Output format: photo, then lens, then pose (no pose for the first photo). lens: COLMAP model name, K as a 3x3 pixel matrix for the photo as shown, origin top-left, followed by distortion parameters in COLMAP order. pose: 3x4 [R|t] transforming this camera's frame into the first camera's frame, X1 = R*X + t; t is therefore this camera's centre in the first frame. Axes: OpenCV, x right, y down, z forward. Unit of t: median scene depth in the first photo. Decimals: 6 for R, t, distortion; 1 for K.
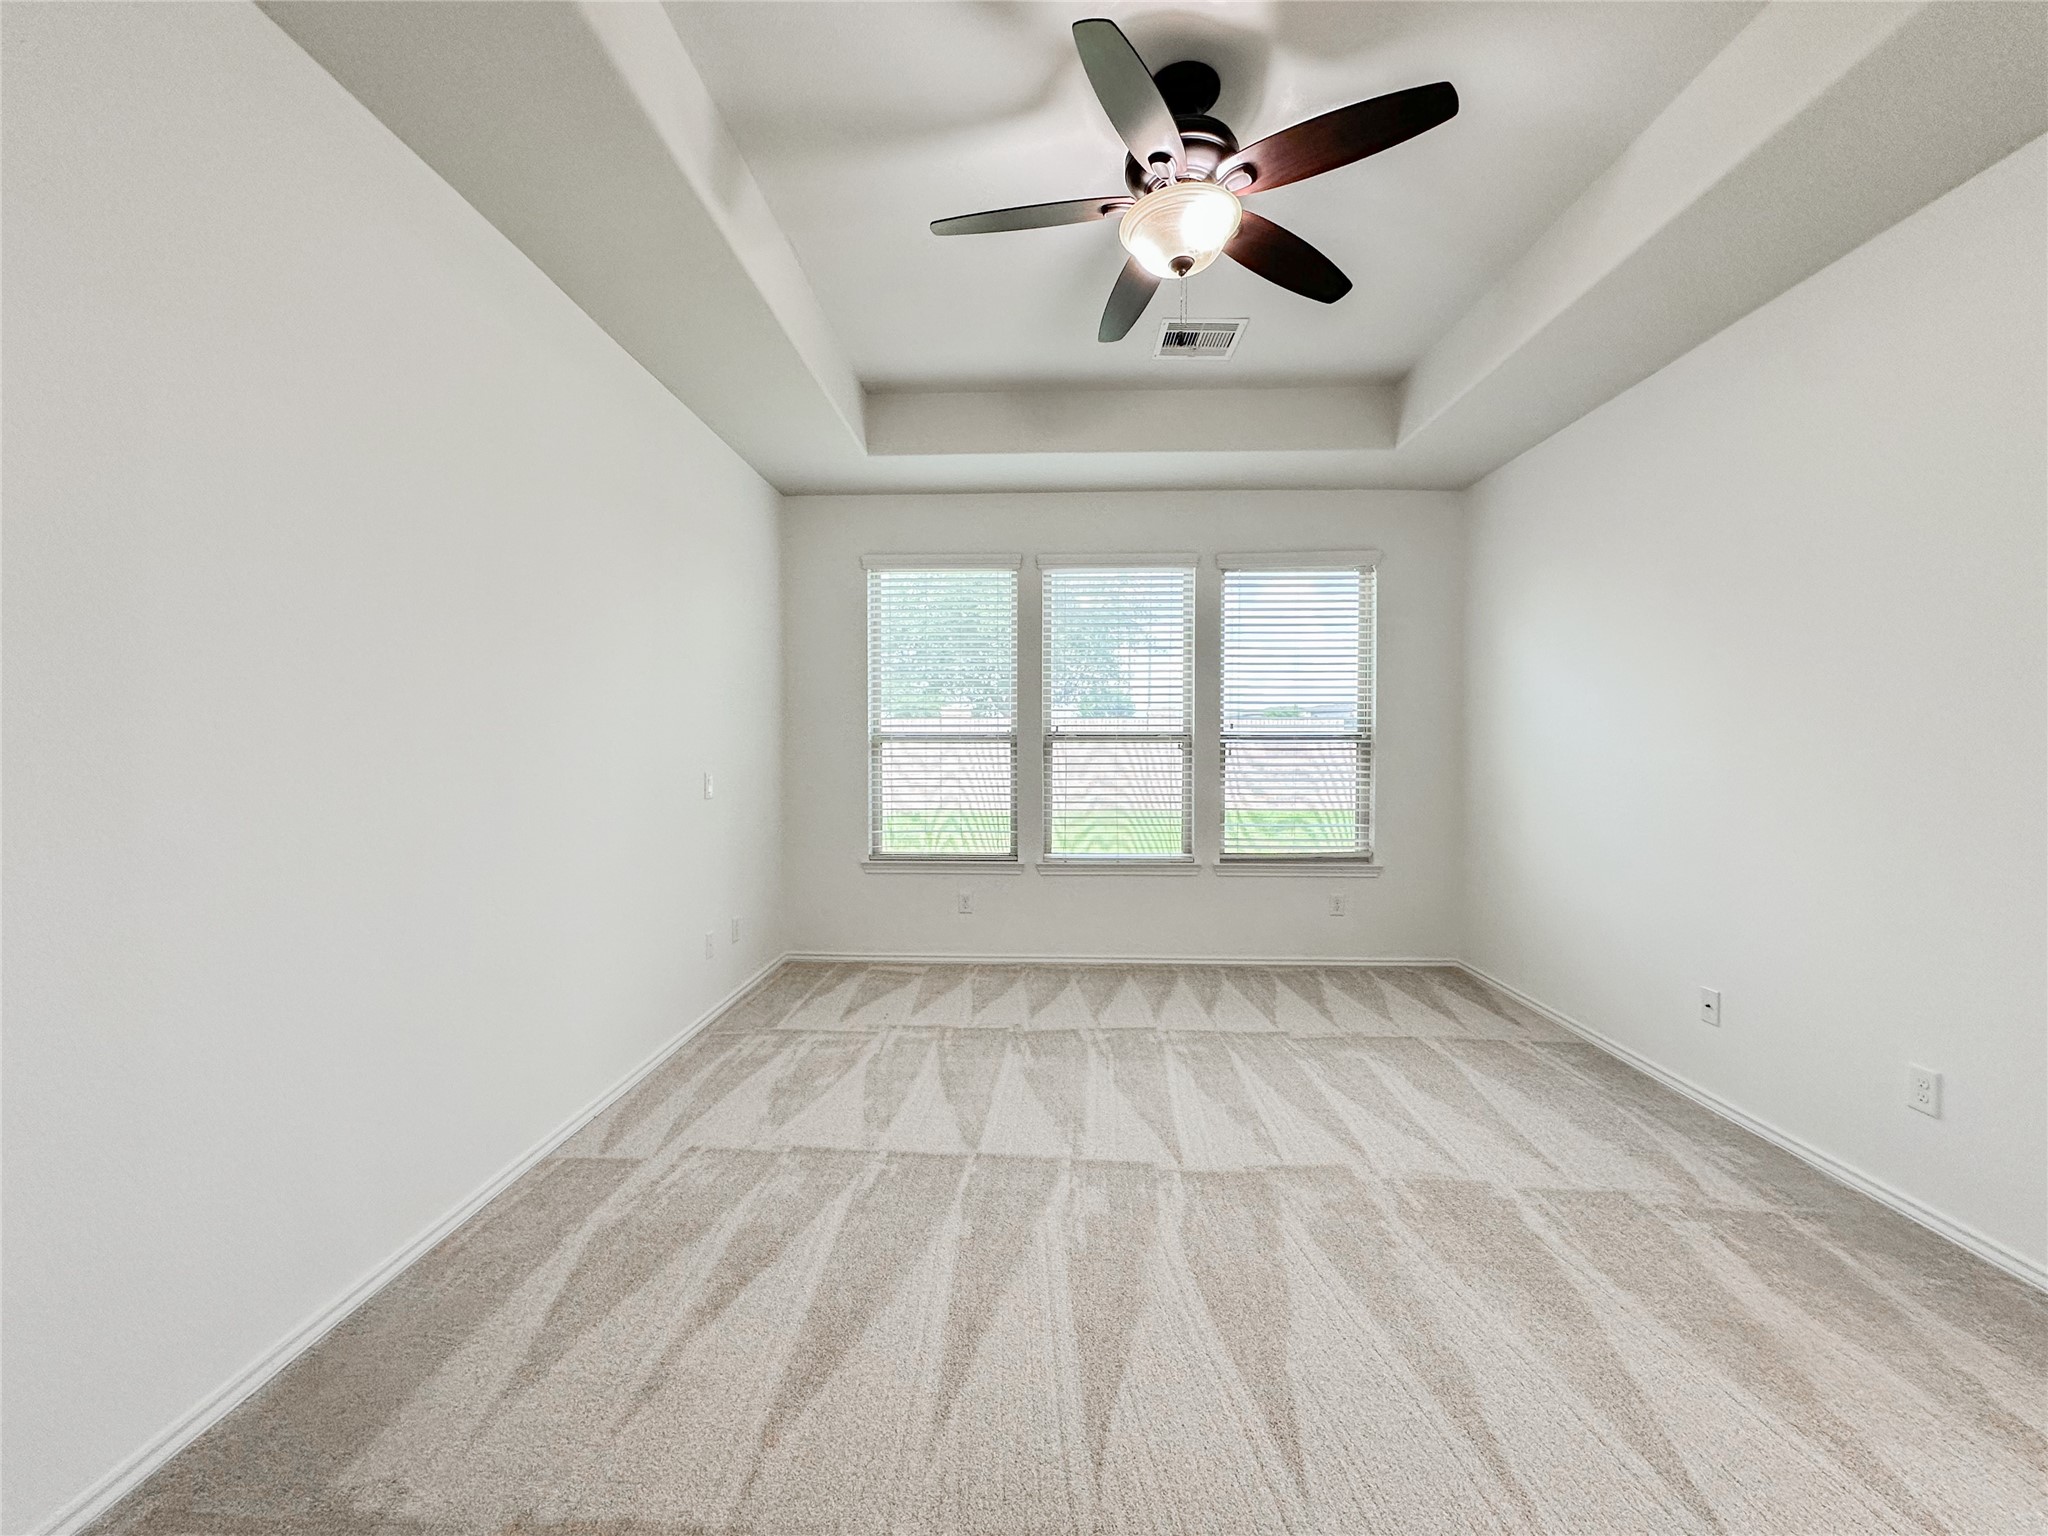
lens RADIAL K [[830.0, 0, 1026.8], [0, 830.0, 769.2], [0, 0, 1]] dist [-0.001528, 0.000341]
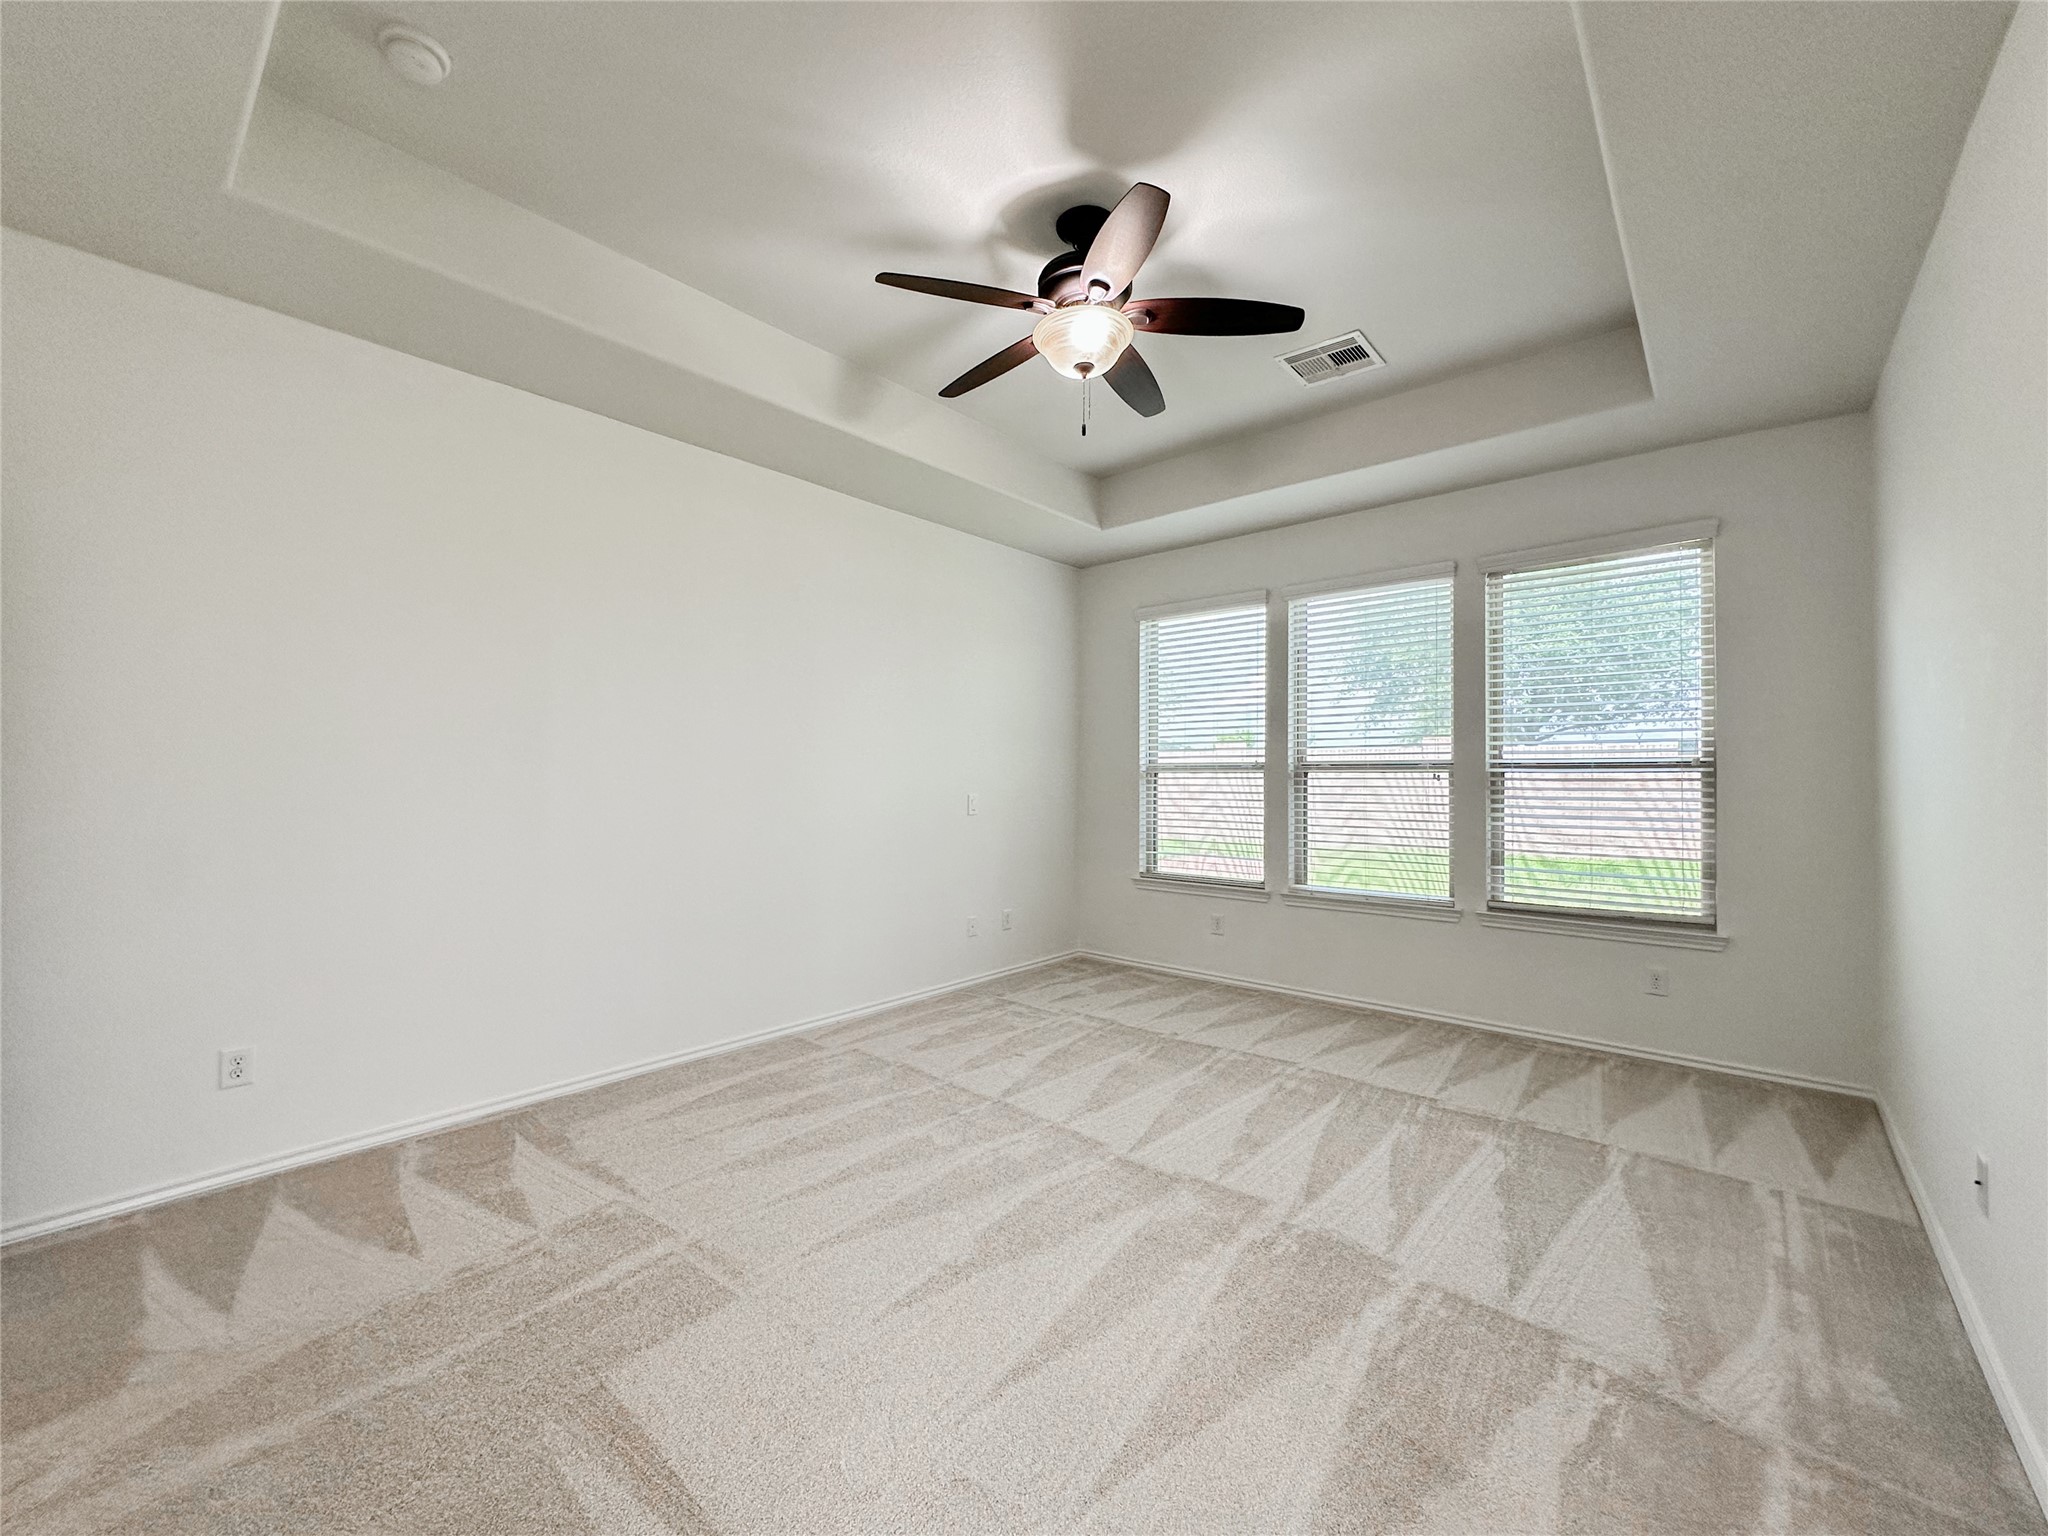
lens RADIAL K [[830.0, 0, 1015.9], [0, 830.0, 768.1], [0, 0, 1]] dist [-0.001528, 0.000341]
pose [[0.771642, -0.005660, -0.636032, 0.449343], [-0.017992, 0.999366, -0.030721, -0.000692], [0.635803, 0.035149, 0.771051, 0.018176]]
